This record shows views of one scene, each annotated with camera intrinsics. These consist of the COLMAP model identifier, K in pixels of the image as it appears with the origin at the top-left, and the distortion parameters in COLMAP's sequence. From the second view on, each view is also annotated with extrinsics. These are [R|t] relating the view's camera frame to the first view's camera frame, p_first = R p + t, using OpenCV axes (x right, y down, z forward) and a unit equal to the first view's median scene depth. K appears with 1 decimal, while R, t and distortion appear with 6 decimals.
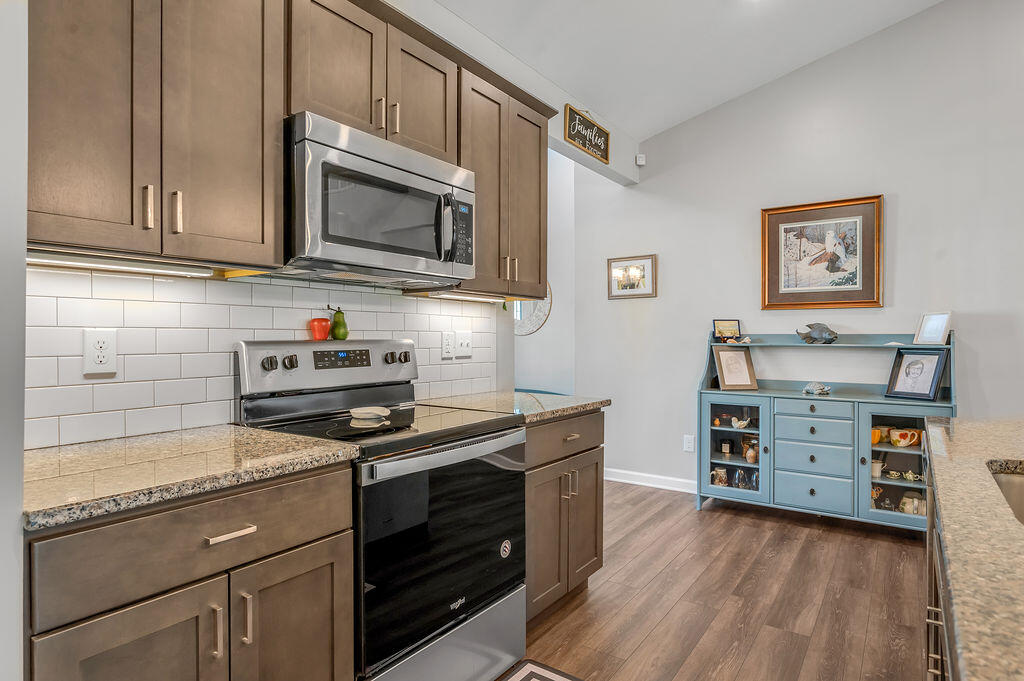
lens RADIAL K [[562.3, 0, 510.5], [0, 562.3, 346.9], [0, 0, 1]] dist [-0.001025, -0.000226]
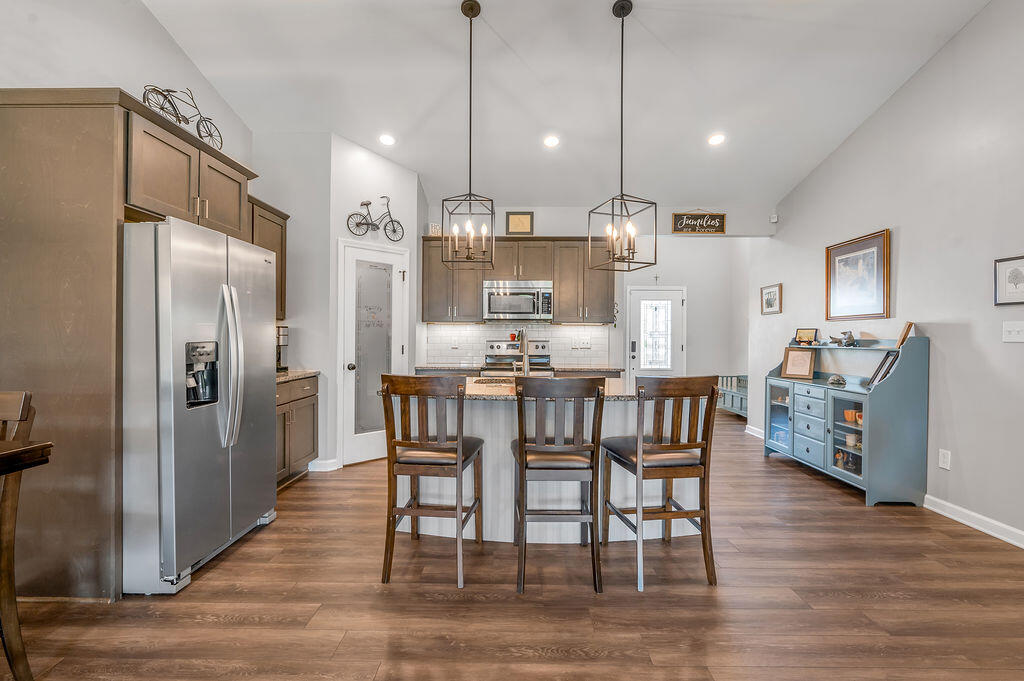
lens RADIAL K [[458.4, 0, 510.9], [0, 458.4, 341.7], [0, 0, 1]] dist [0.004929, -0.000215]
pose [[0.561939, 0.008466, -0.827135, 1.002668], [-0.019825, 0.999798, -0.003236, 0.002049], [0.826941, 0.018216, 0.561993, -0.262979]]
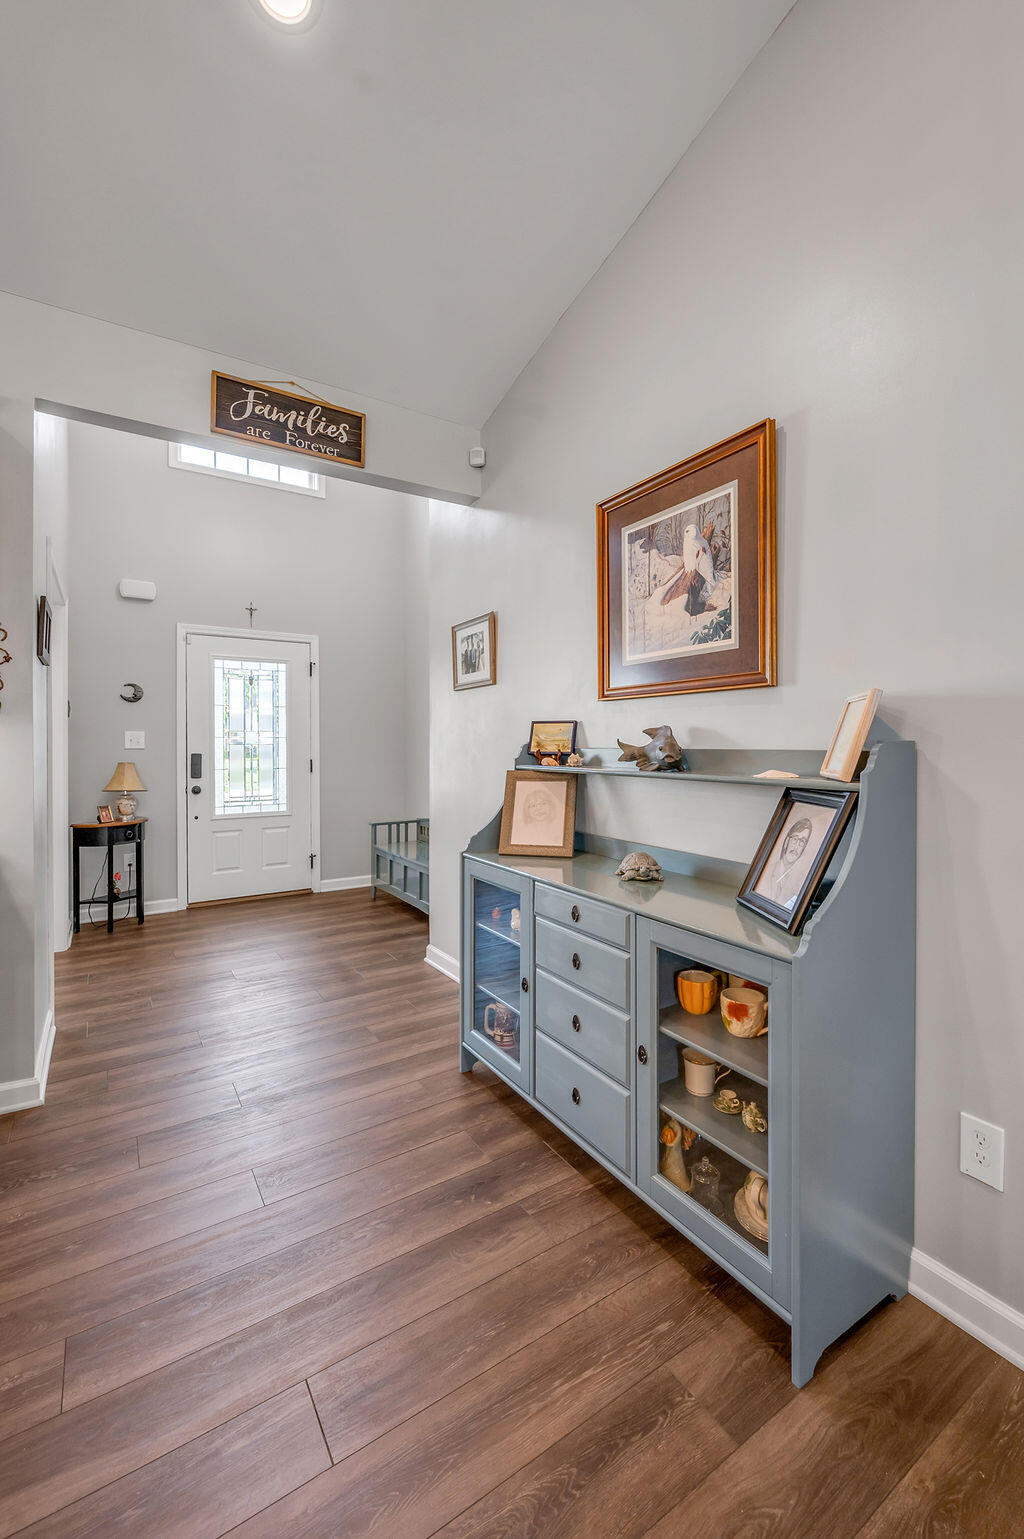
lens RADIAL K [[638.0, 0, 519.8], [0, 638.0, 754.7], [0, 0, 1]] dist [0.000121, 0.000080]
pose [[0.924733, 0.004764, -0.380588, 0.644751], [-0.005530, 0.999984, -0.000919, -0.017329], [0.380577, 0.002954, 0.924744, 0.467930]]
